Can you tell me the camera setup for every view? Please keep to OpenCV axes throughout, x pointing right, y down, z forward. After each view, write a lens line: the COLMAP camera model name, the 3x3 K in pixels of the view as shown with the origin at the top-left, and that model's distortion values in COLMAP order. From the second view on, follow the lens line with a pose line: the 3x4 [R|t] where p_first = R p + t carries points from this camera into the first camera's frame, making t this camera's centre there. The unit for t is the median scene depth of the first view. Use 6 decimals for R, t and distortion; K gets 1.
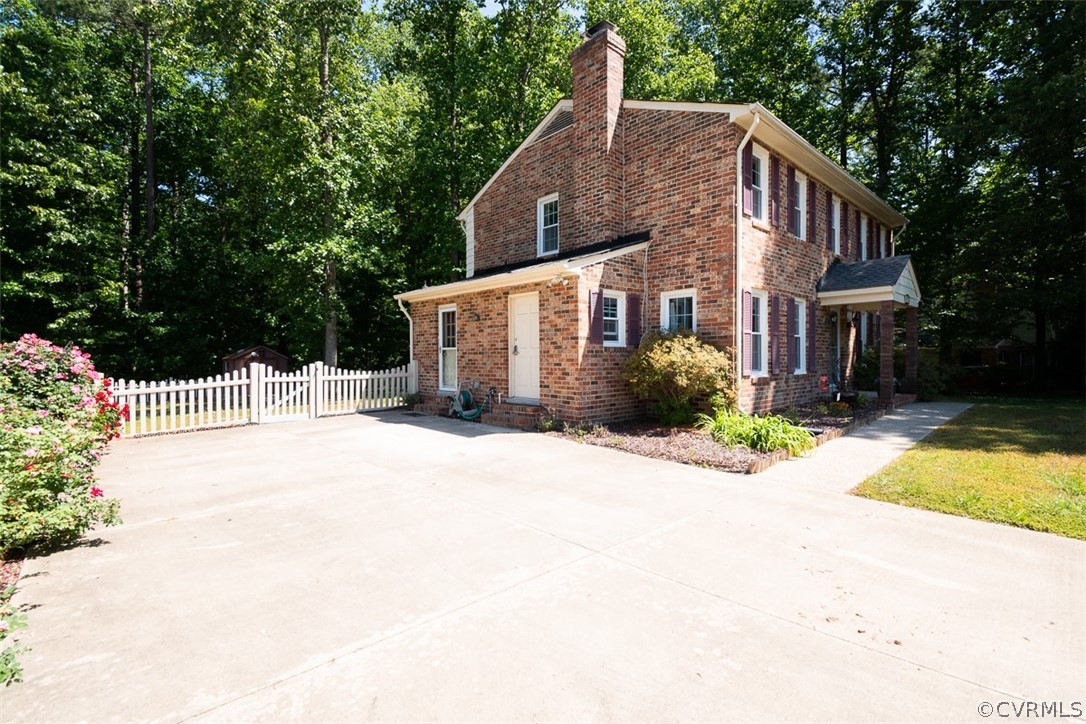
lens RADIAL K [[514.3, 0, 546.4], [0, 514.3, 350.1], [0, 0, 1]] dist [0.009358, -0.004220]
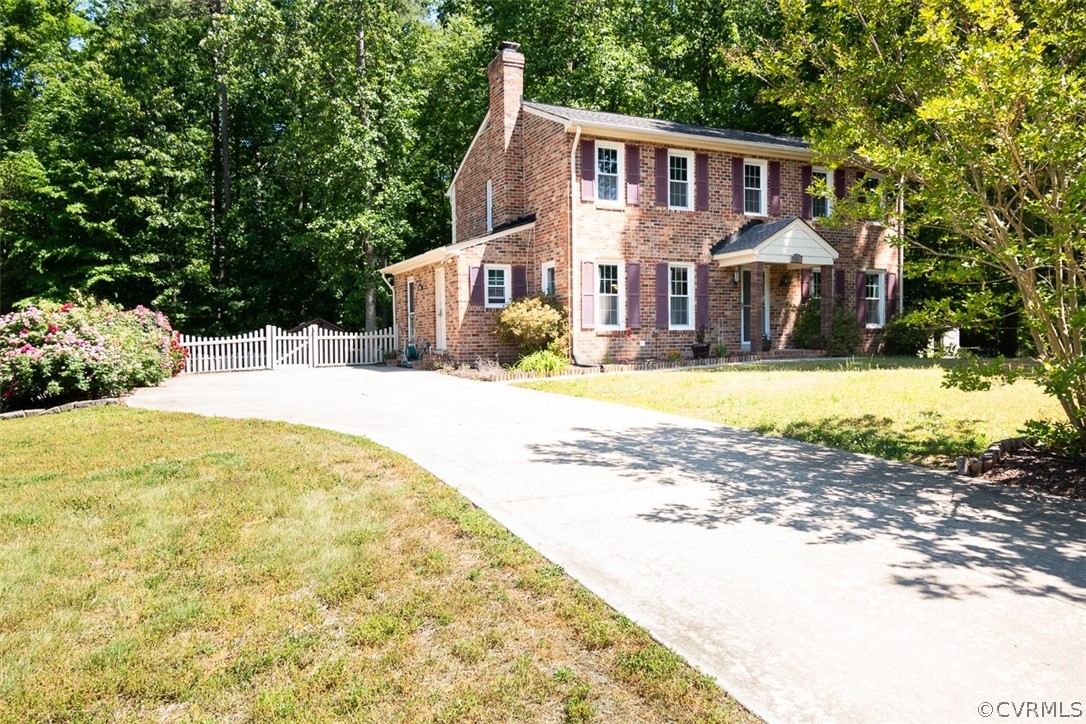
lens RADIAL K [[765.8, 0, 545.6], [0, 765.8, 350.2], [0, 0, 1]] dist [0.018274, 0.010422]
pose [[0.956139, -0.005674, -0.292857, 0.684657], [0.014998, 0.999449, 0.029603, 0.038194], [0.292528, -0.032697, 0.955698, -0.686776]]
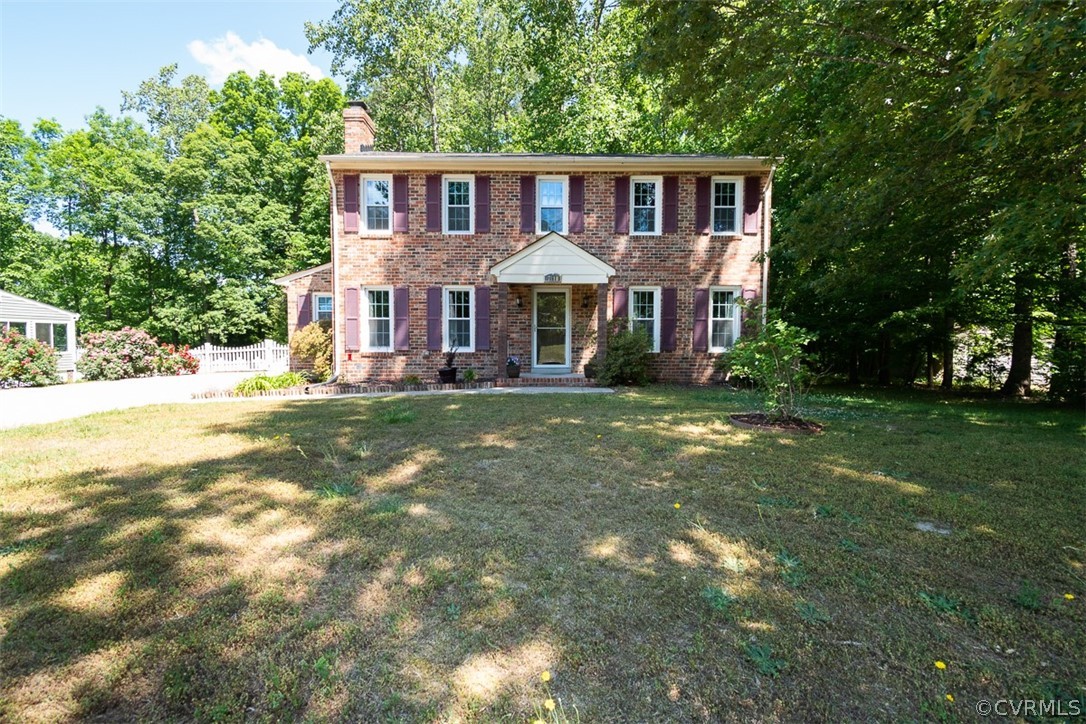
lens RADIAL K [[514.3, 0, 540.1], [0, 514.3, 354.3], [0, 0, 1]] dist [0.009358, -0.004220]
pose [[0.732896, 0.023141, -0.679947, 1.379627], [0.005524, 0.999186, 0.039960, 0.008576], [0.680318, -0.033043, 0.732171, 0.268968]]
